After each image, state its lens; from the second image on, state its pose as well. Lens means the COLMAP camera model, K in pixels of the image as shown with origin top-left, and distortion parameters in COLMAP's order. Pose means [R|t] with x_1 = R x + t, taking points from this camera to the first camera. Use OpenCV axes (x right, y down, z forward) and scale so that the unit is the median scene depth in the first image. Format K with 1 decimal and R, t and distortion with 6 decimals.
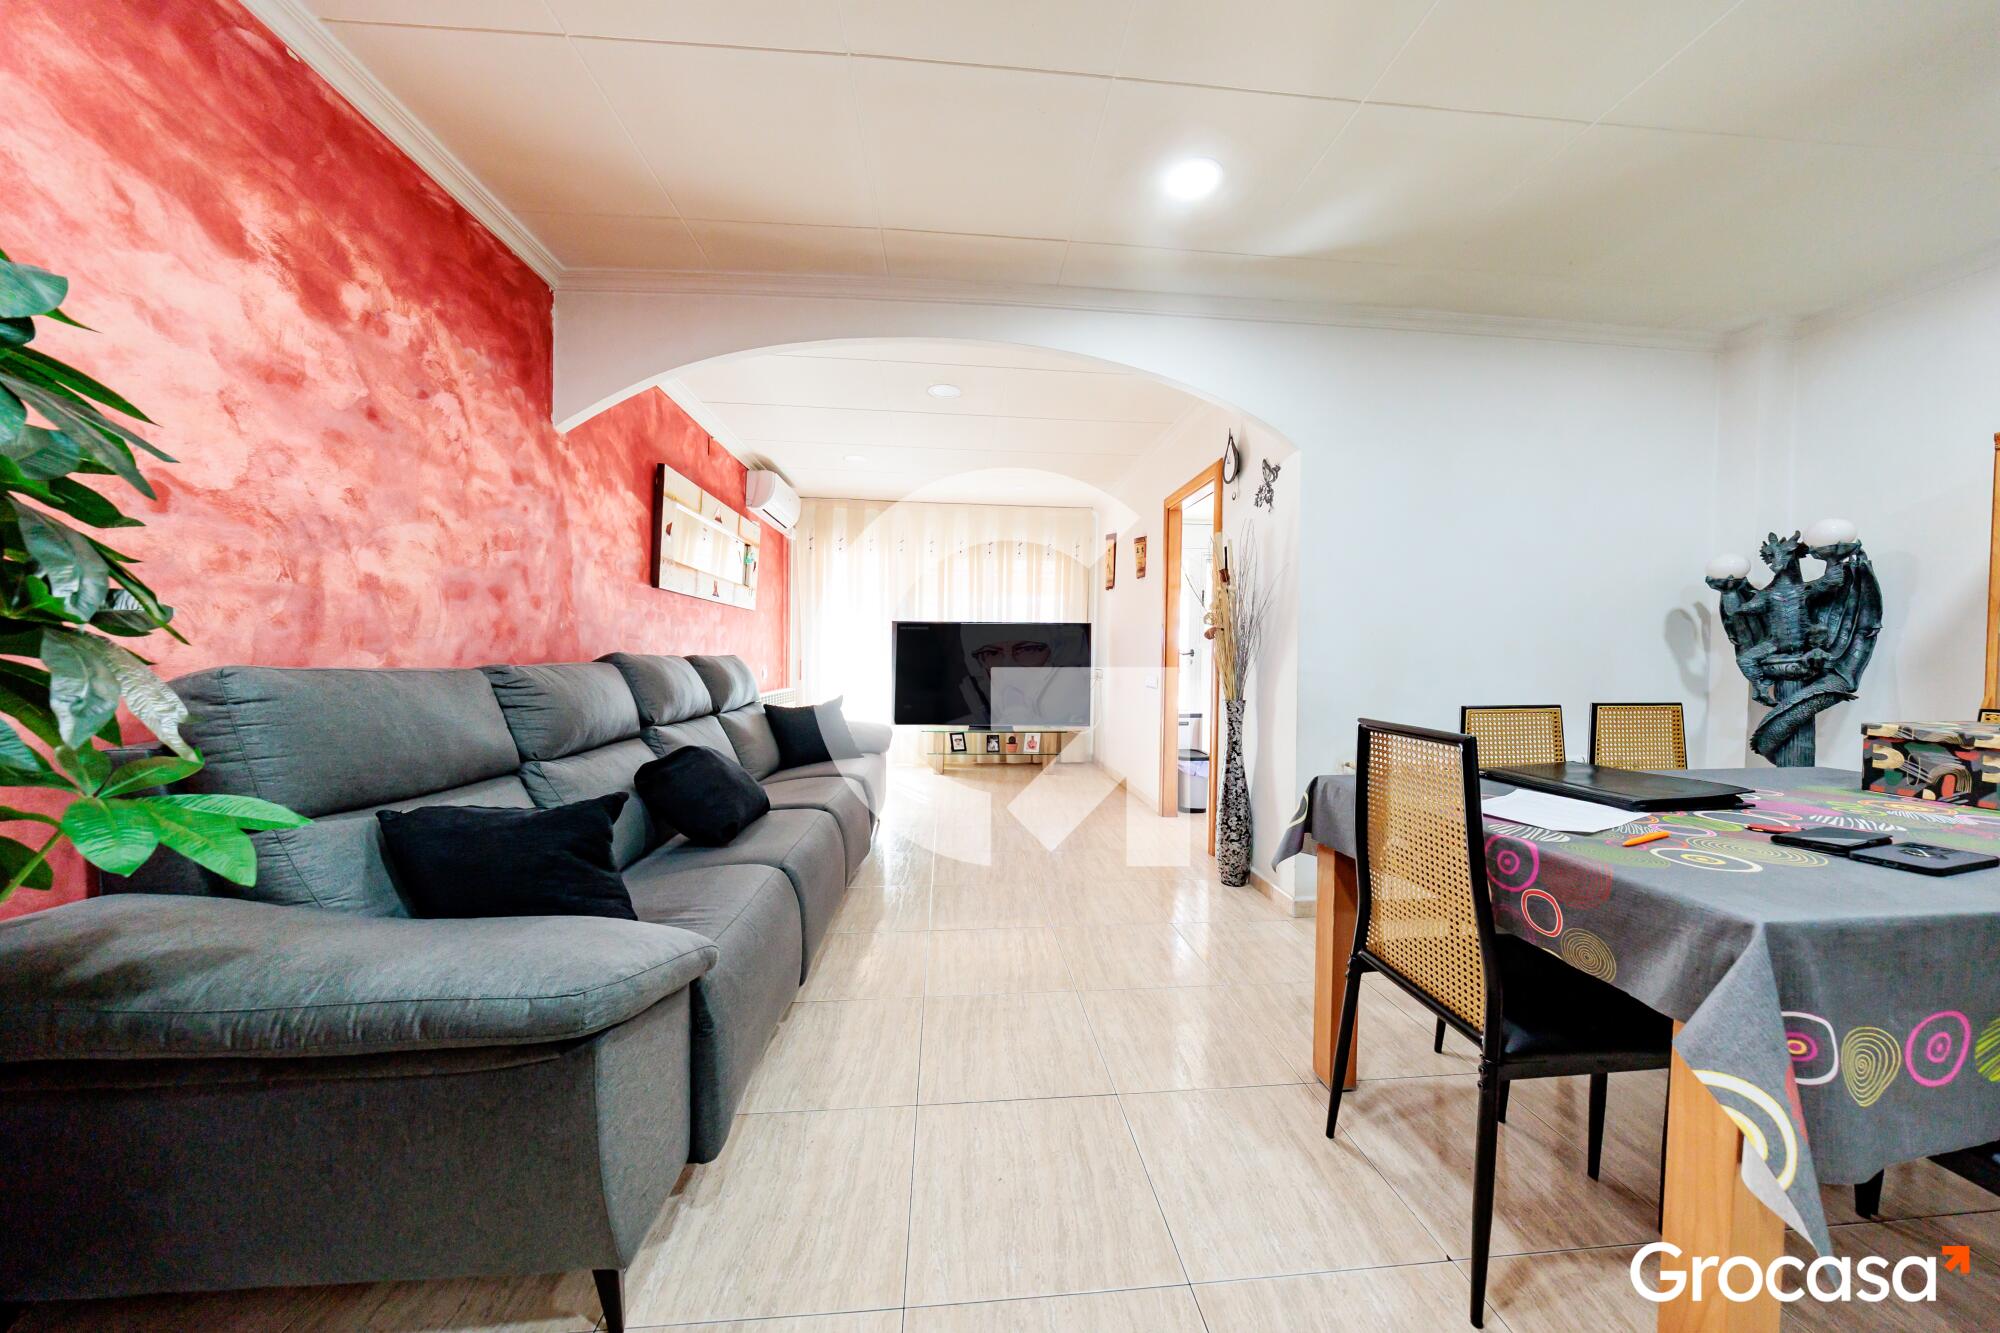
lens RADIAL K [[729.3, 0, 1008.2], [0, 729.3, 645.2], [0, 0, 1]] dist [-0.021588, 0.000204]
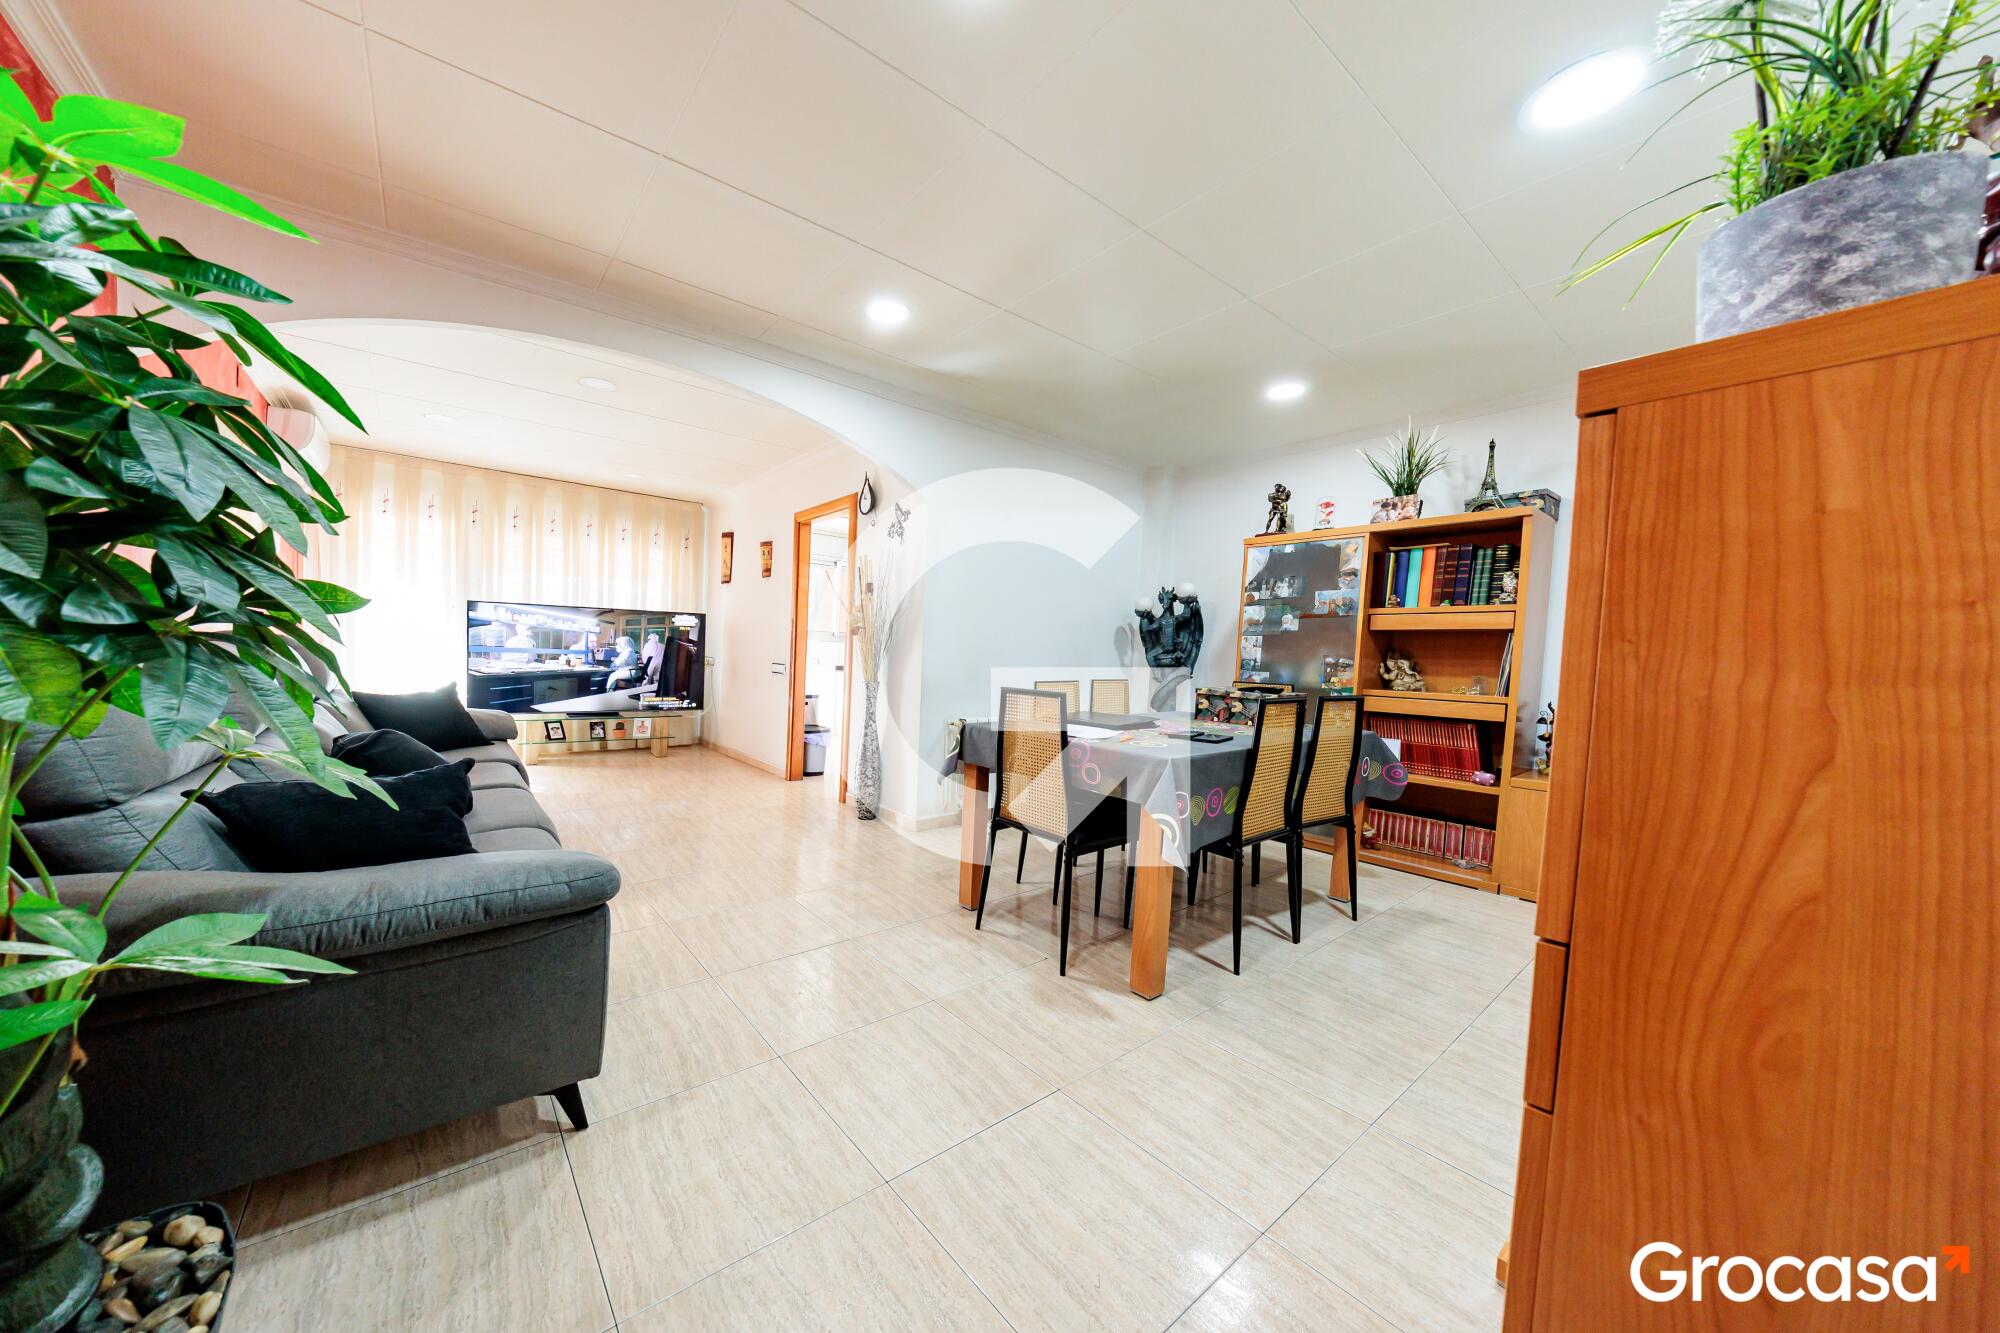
lens RADIAL K [[705.2, 0, 1000.0], [0, 705.2, 666.5], [0, 0, 1]] dist [0.000307, 0.000002]
pose [[0.817072, 0.004767, 0.576516, -0.304675], [-0.030938, 0.998888, 0.035588, -0.006745], [-0.575705, -0.046915, 0.816310, -0.240151]]
